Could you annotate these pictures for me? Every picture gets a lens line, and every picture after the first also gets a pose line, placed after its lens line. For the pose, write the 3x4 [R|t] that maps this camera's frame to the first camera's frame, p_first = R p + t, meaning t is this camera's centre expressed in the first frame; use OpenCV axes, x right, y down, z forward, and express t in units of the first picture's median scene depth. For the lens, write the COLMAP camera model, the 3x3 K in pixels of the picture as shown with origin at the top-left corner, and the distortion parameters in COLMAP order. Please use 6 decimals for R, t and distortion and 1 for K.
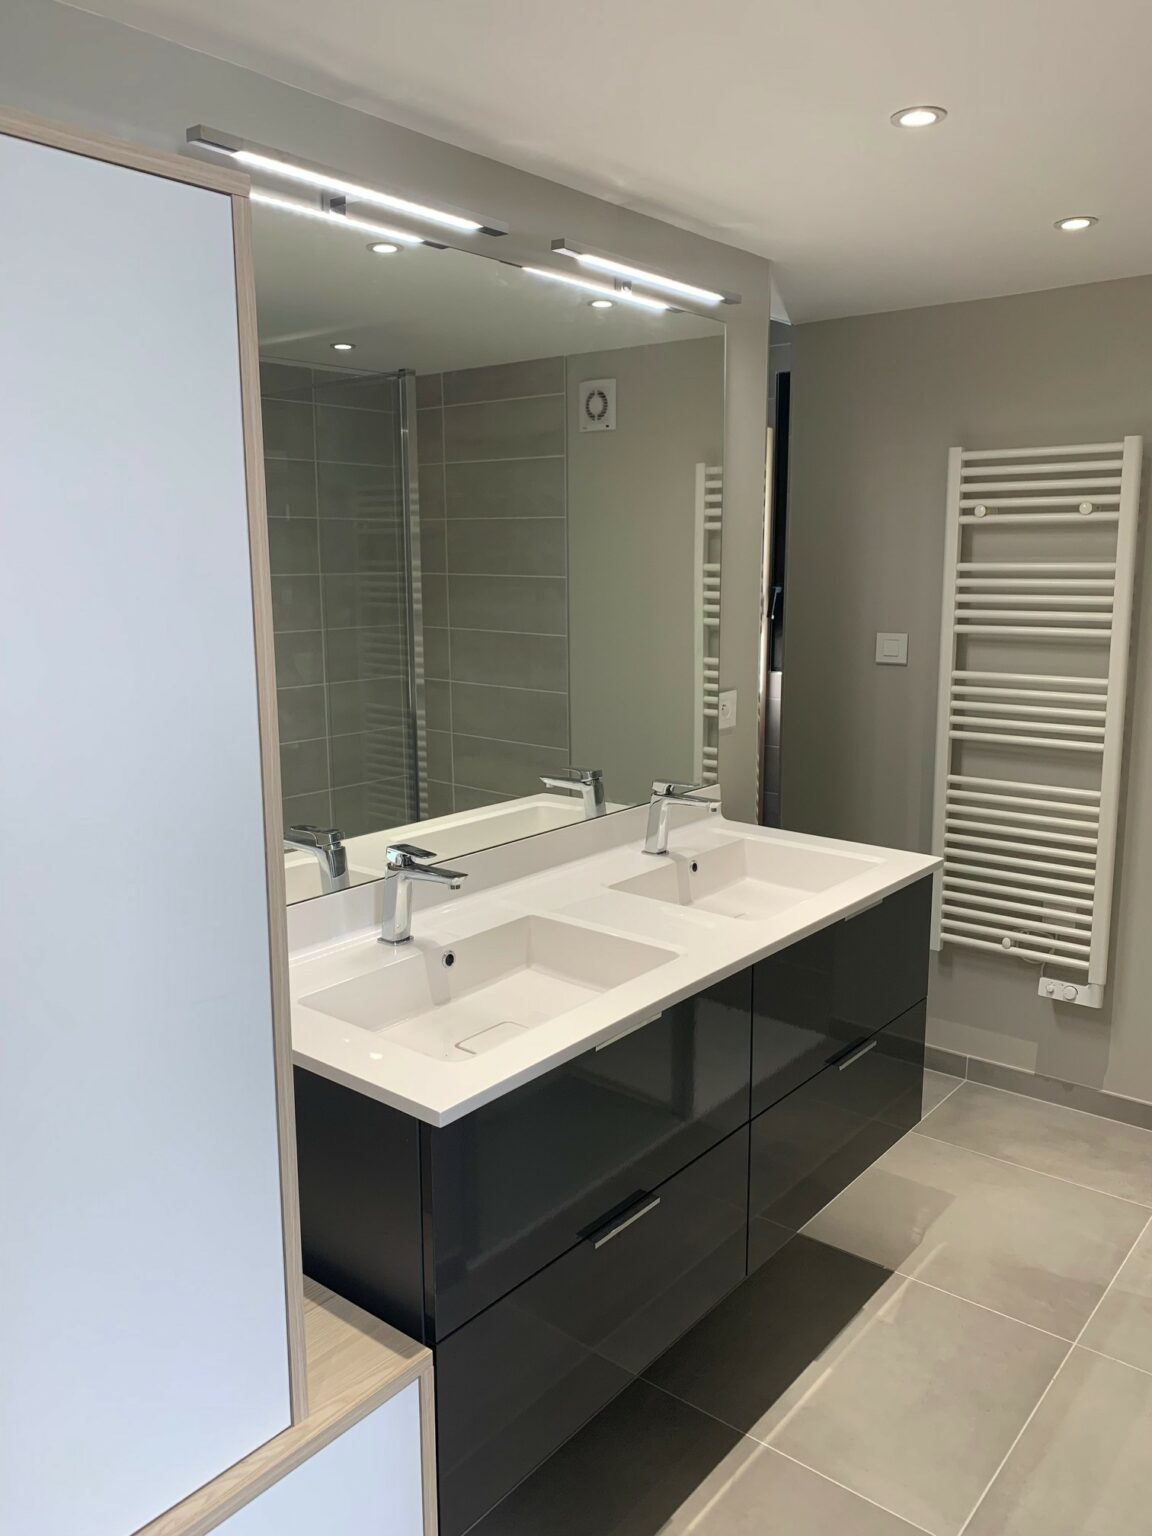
lens RADIAL K [[1165.0, 0, 567.7], [0, 1165.0, 768.3], [0, 0, 1]] dist [0.021268, -0.022599]
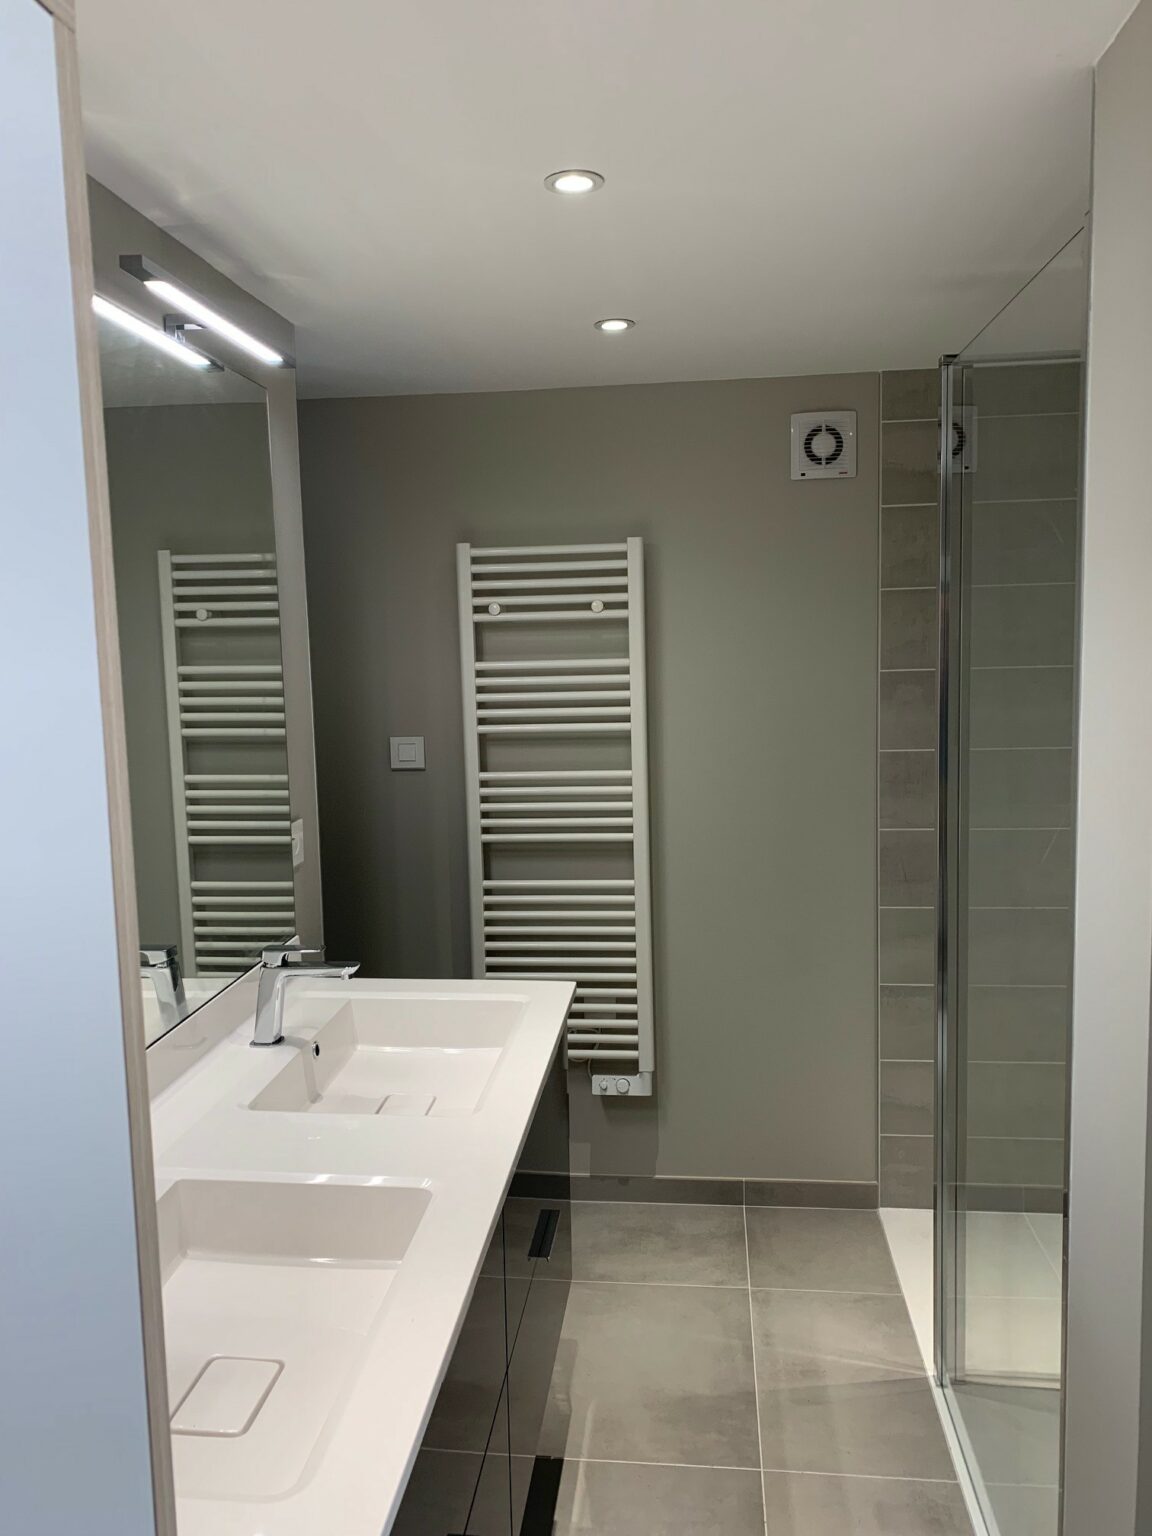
lens RADIAL K [[1165.0, 0, 579.0], [0, 1165.0, 763.0], [0, 0, 1]] dist [0.021268, -0.022599]
pose [[0.840304, -0.074890, 0.536917, -0.117518], [0.119907, 0.991557, -0.049356, -0.036649], [-0.528688, 0.105855, 0.842190, 0.160513]]
